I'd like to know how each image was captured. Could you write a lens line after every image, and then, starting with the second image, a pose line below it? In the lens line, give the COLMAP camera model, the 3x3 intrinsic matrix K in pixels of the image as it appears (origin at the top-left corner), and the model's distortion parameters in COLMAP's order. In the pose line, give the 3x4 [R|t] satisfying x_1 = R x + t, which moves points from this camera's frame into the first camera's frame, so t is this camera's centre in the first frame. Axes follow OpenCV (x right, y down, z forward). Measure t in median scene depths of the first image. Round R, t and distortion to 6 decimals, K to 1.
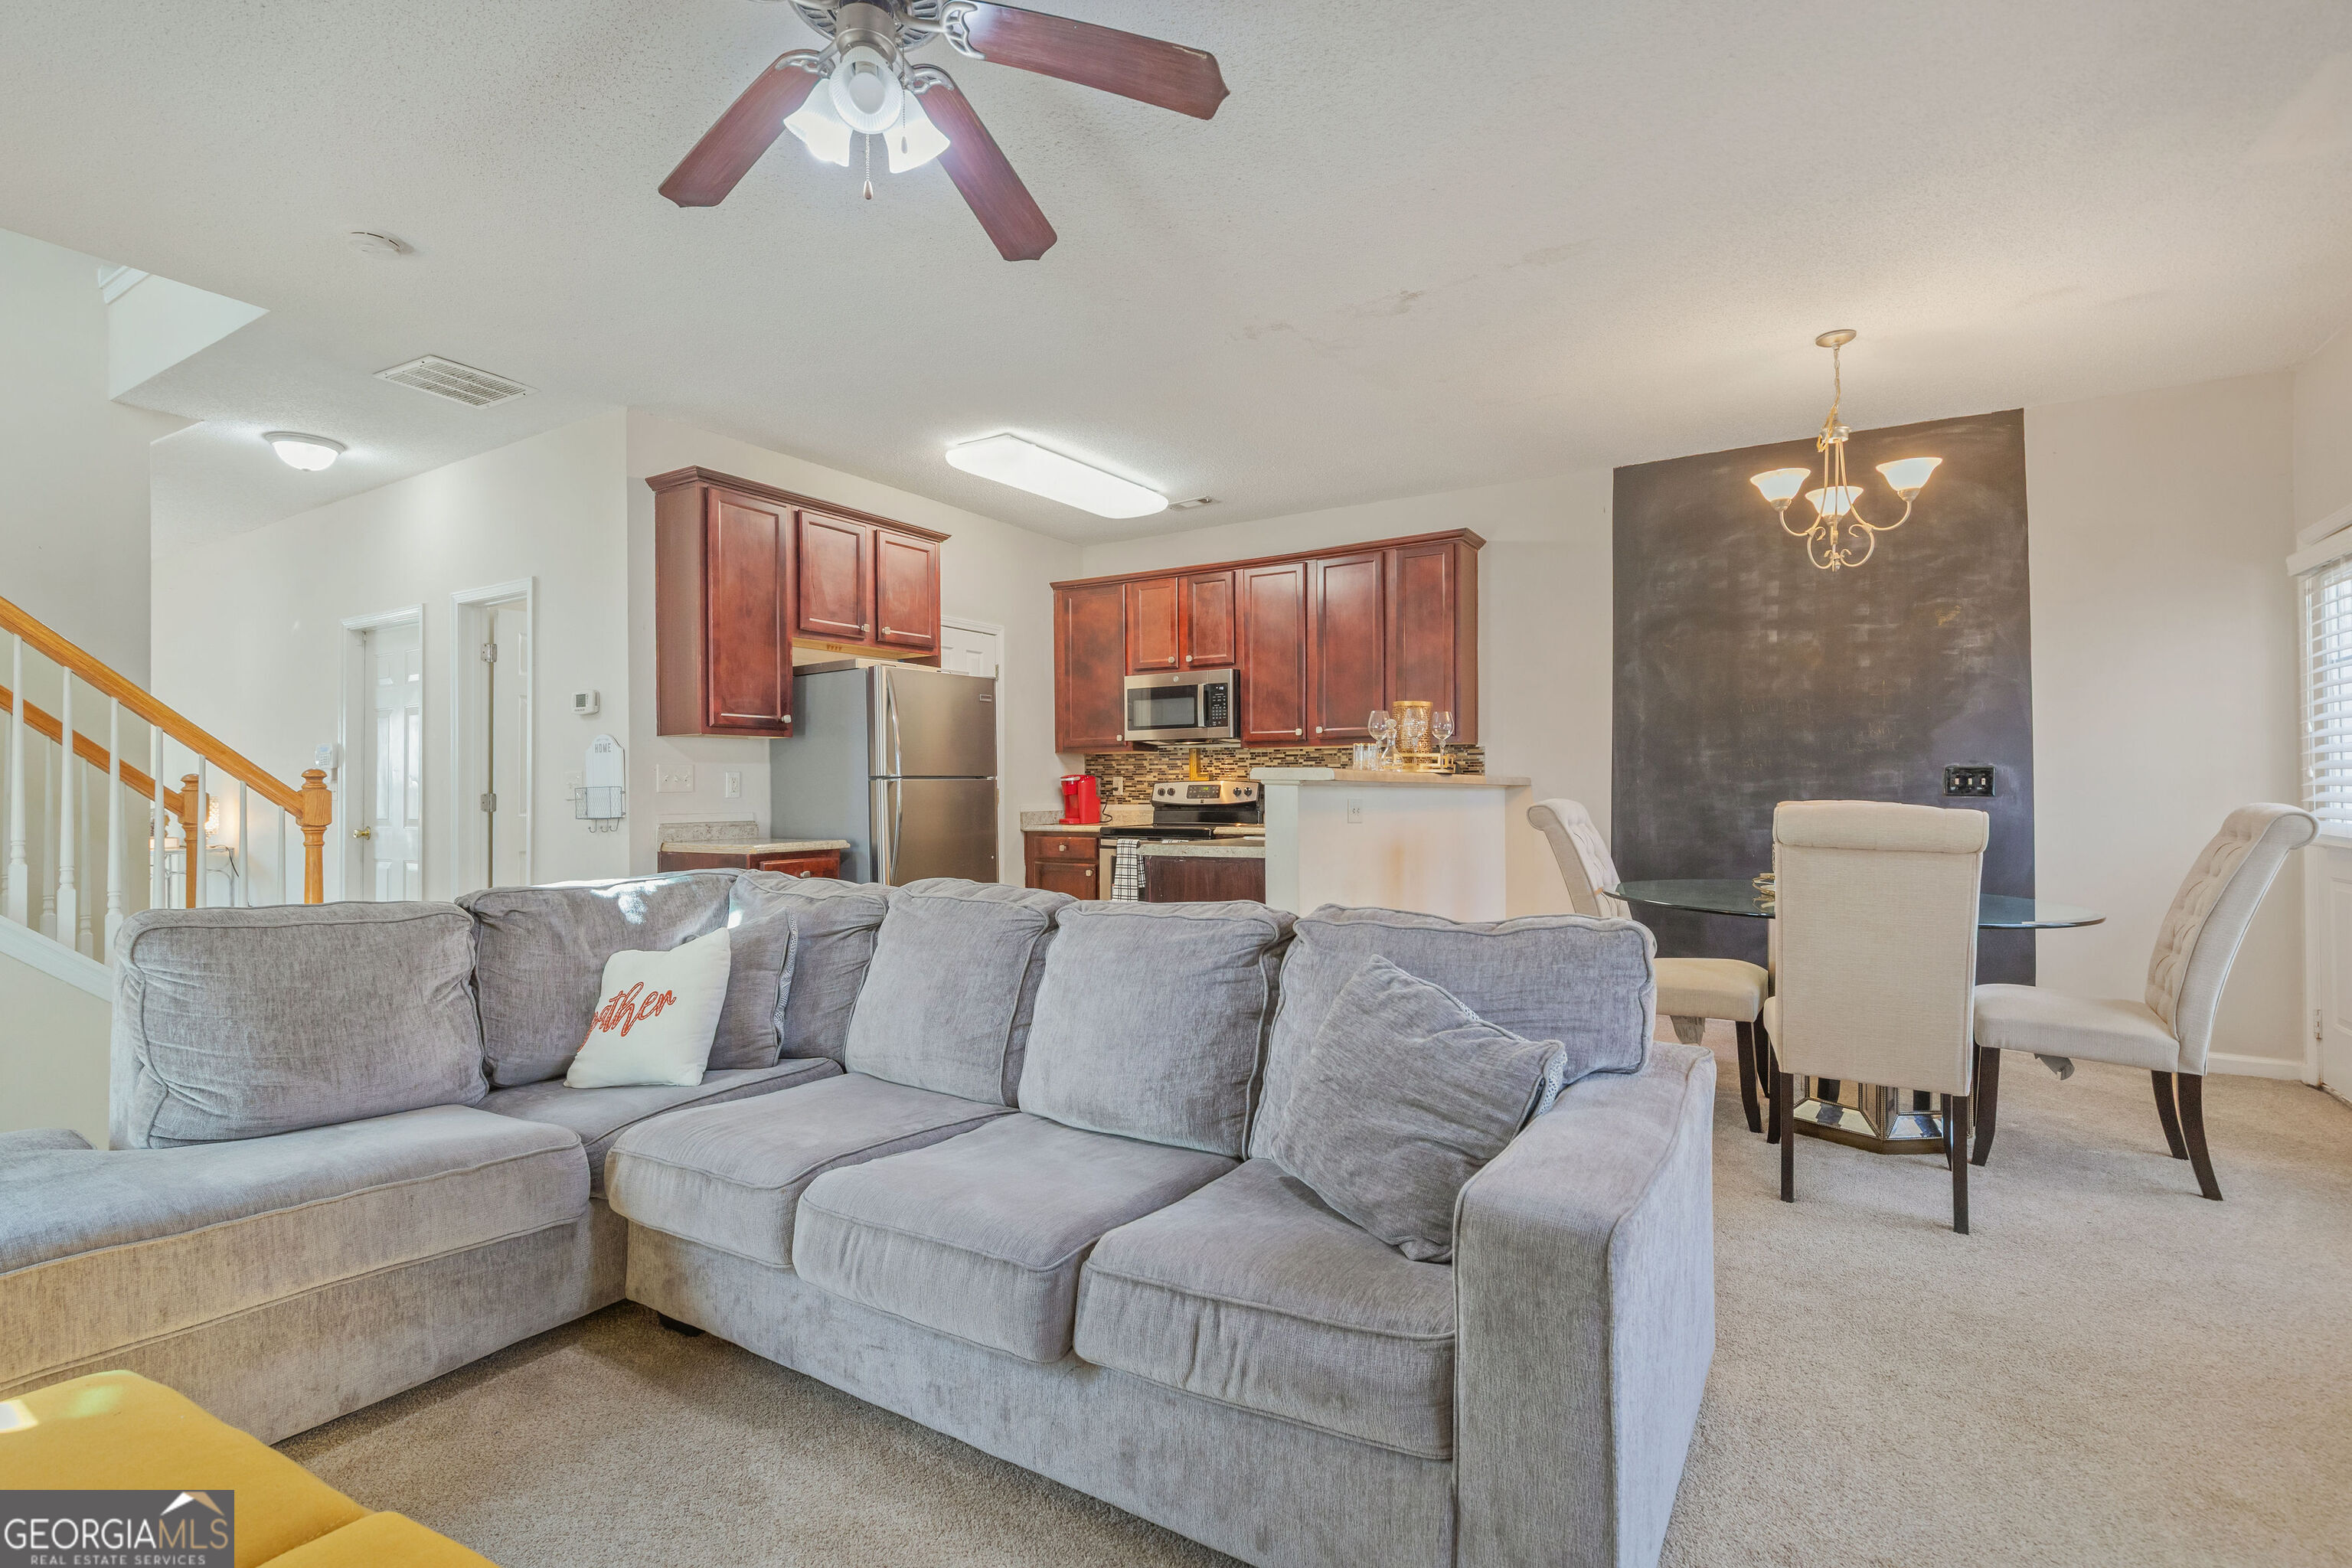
lens RADIAL K [[1105.9, 0, 1176.0], [0, 1105.9, 784.0], [0, 0, 1]] dist [-0.000335, -0.000151]
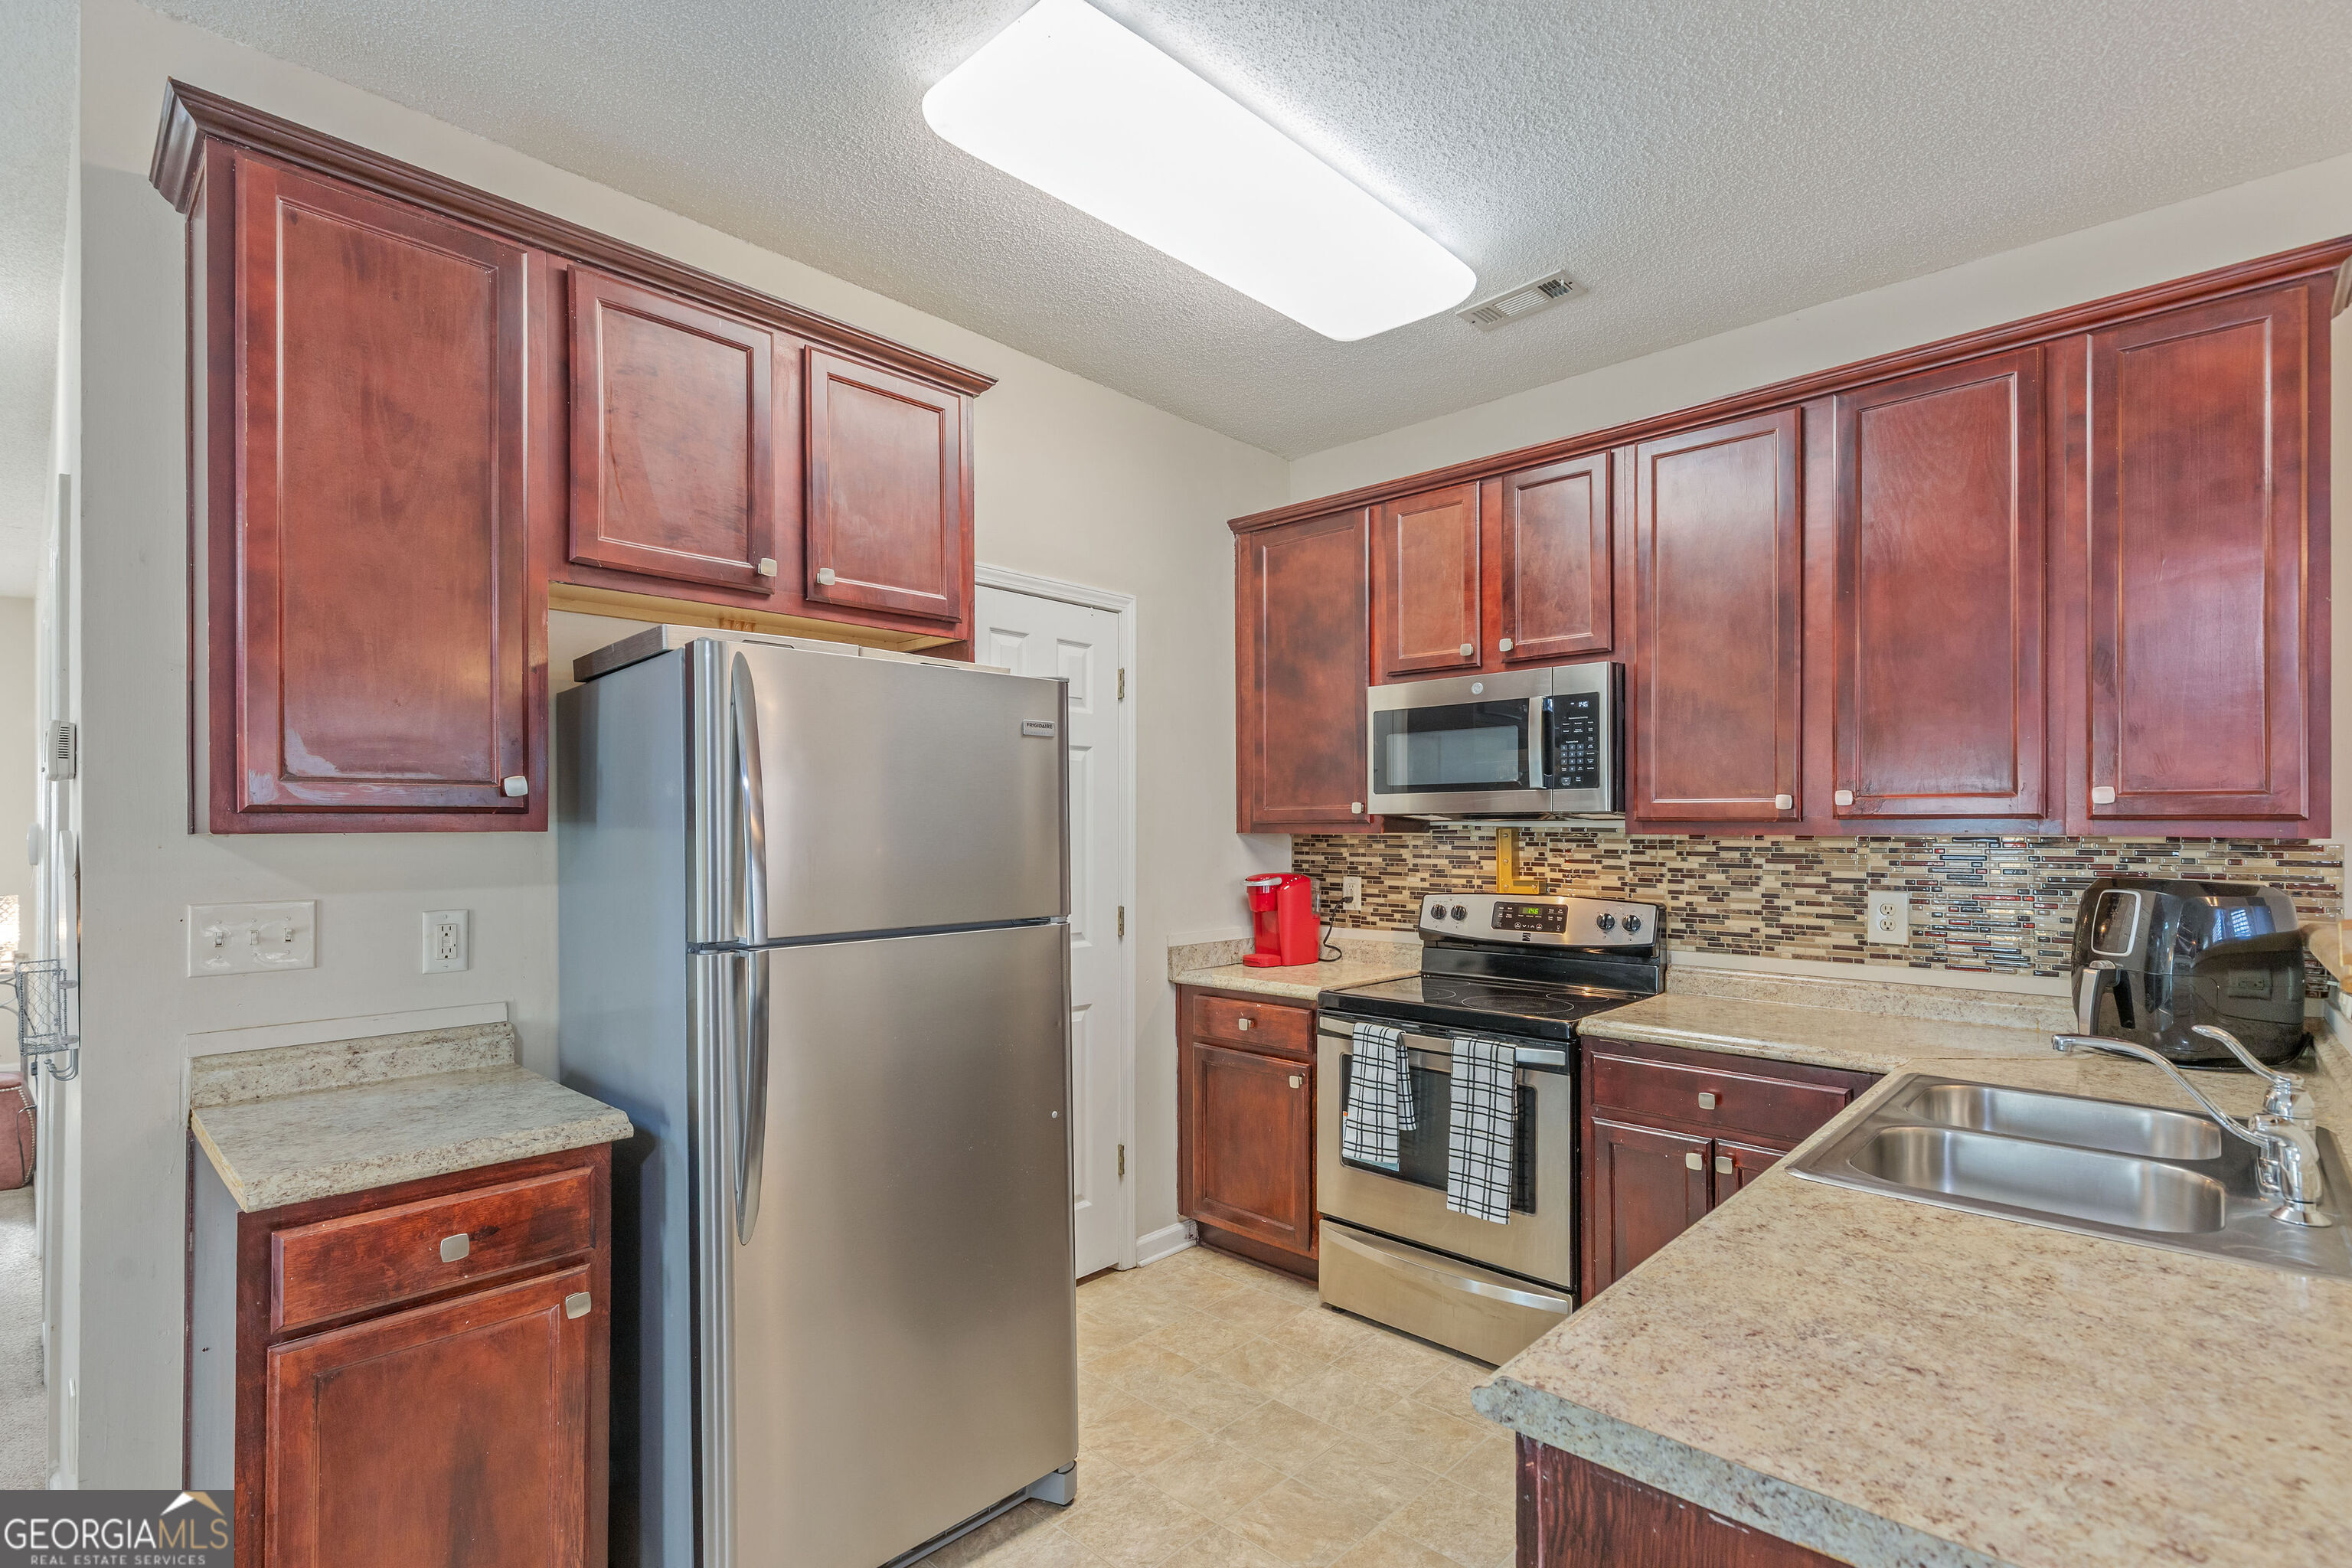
lens RADIAL K [[1099.7, 0, 1184.7], [0, 1099.7, 820.3], [0, 0, 1]] dist [0.001973, 0.000482]
pose [[0.981514, 0.003903, -0.191352, -0.033490], [-0.004458, 0.999987, -0.002470, -0.035900], [0.191340, 0.003277, 0.981518, 0.506490]]
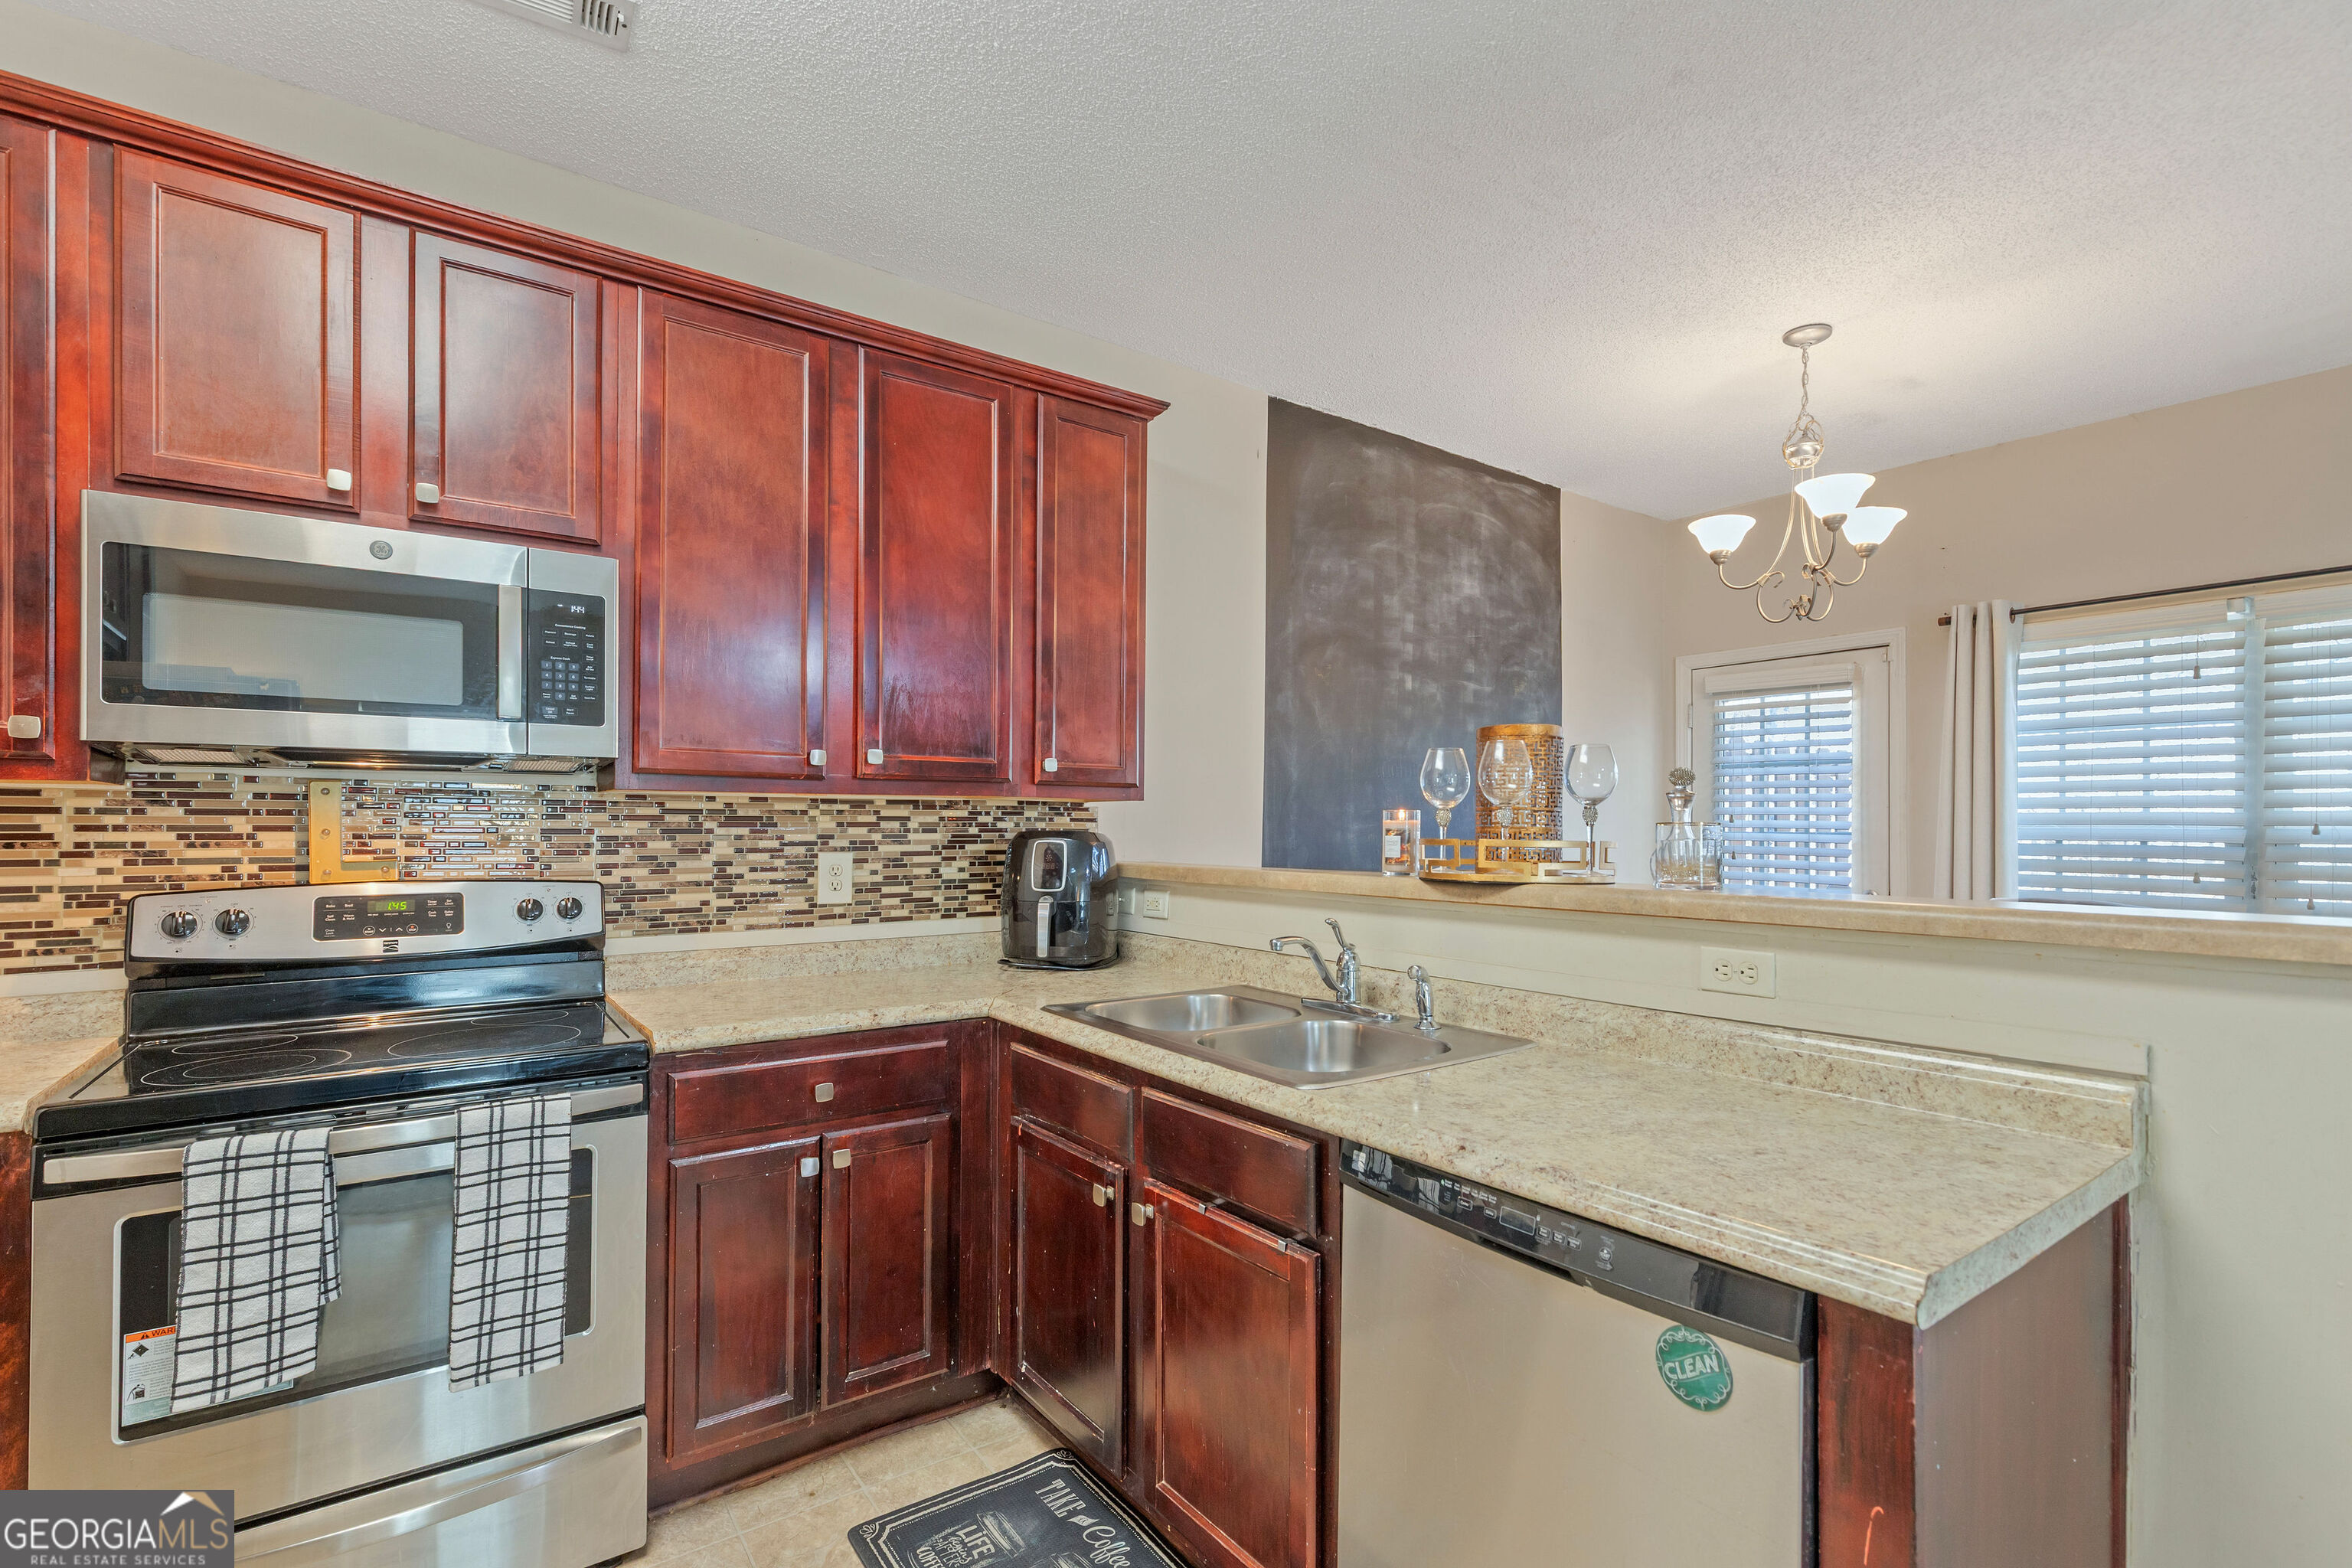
lens RADIAL K [[1048.7, 0, 1165.5], [0, 1048.7, 827.0], [0, 0, 1]] dist [-0.001000, 0.000109]
pose [[0.376429, 0.003658, 0.926438, -0.182797], [-0.006463, 0.999978, -0.001322, -0.021078], [-0.926423, -0.005490, 0.376445, 0.699131]]
